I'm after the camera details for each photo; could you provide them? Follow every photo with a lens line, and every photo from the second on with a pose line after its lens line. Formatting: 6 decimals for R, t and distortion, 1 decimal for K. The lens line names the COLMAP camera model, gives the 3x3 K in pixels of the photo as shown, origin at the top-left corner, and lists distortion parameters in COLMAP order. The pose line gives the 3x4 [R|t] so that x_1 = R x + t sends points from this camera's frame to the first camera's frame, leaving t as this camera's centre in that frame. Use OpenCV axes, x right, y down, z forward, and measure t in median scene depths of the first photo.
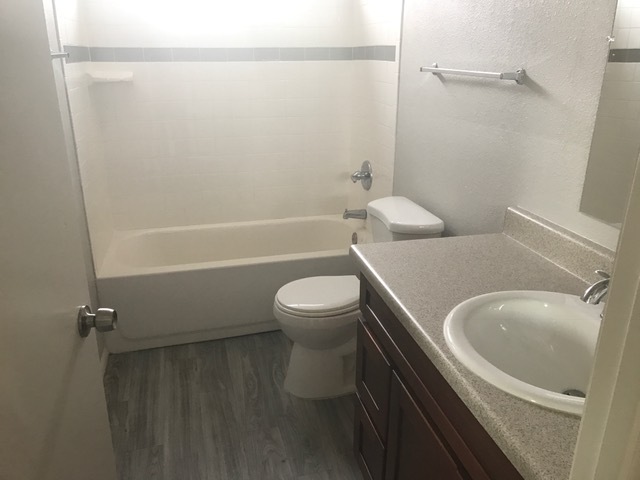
lens RADIAL K [[525.3, 0, 319.6], [0, 525.3, 239.7], [0, 0, 1]] dist [0.043019, 0.001263]
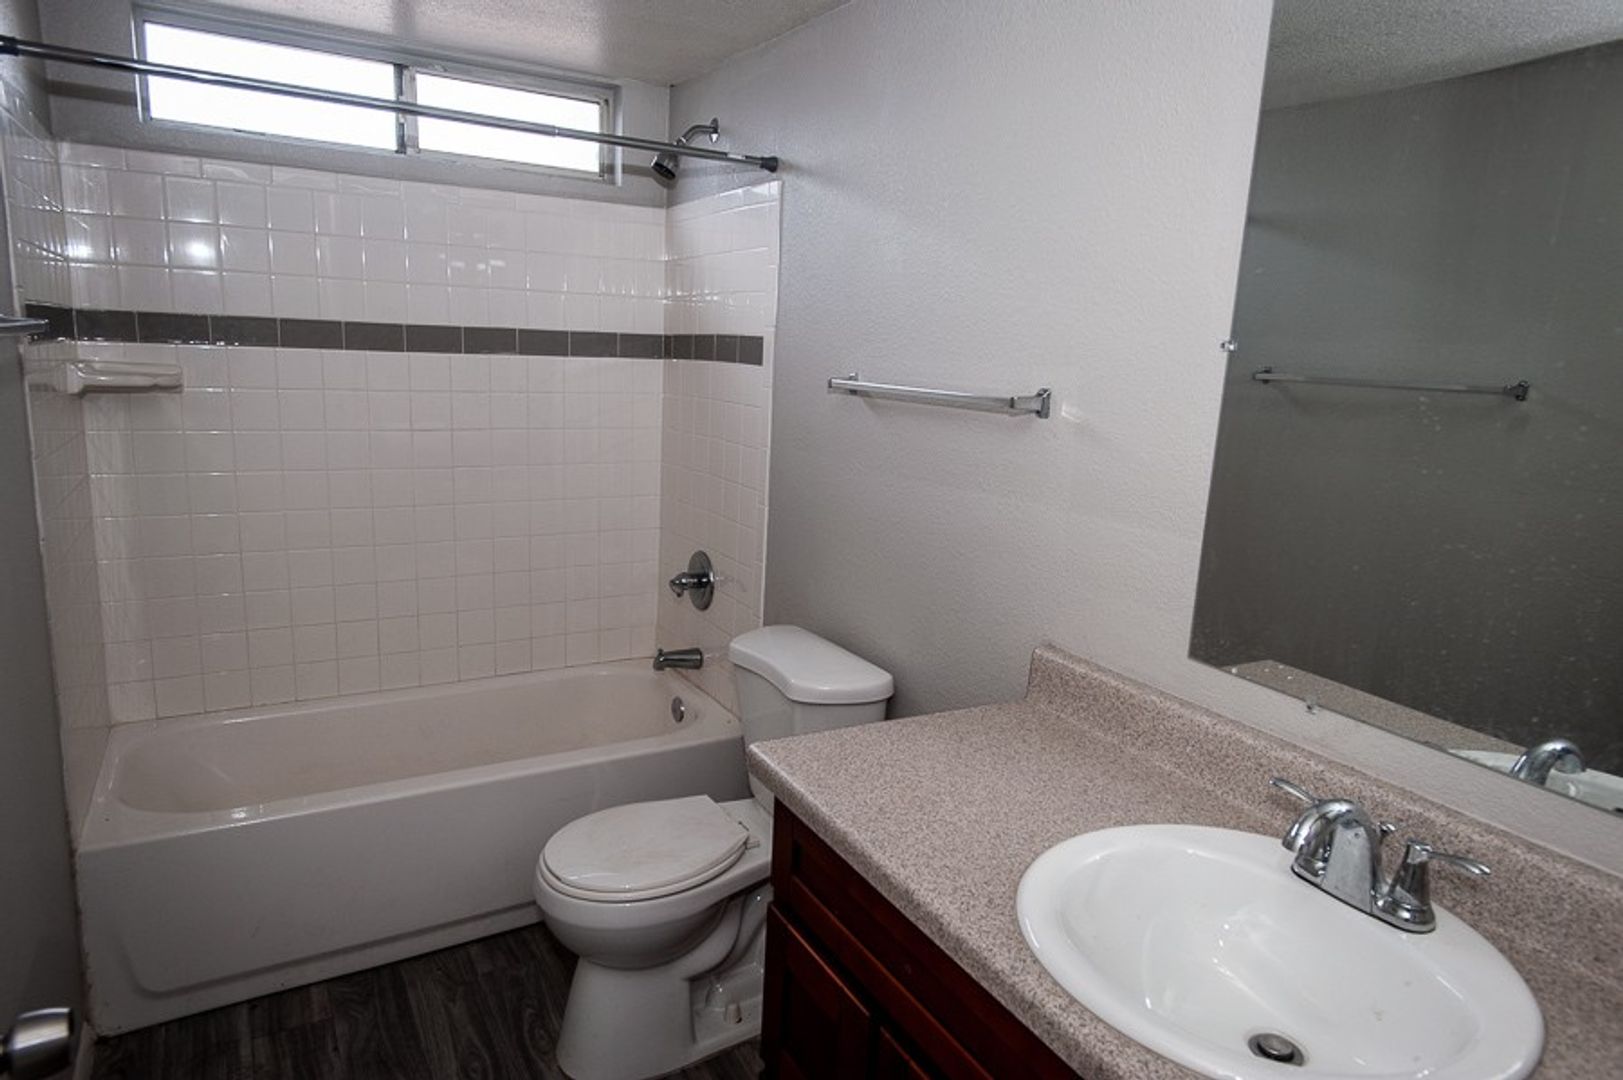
lens RADIAL K [[1003.3, 0, 807.4], [0, 1003.3, 544.8], [0, 0, 1]] dist [-0.000506, 0.005220]
pose [[0.962349, -0.009000, 0.271670, -0.086086], [0.047585, 0.989596, -0.135778, -0.027295], [-0.267621, 0.143593, 0.952764, 0.075831]]
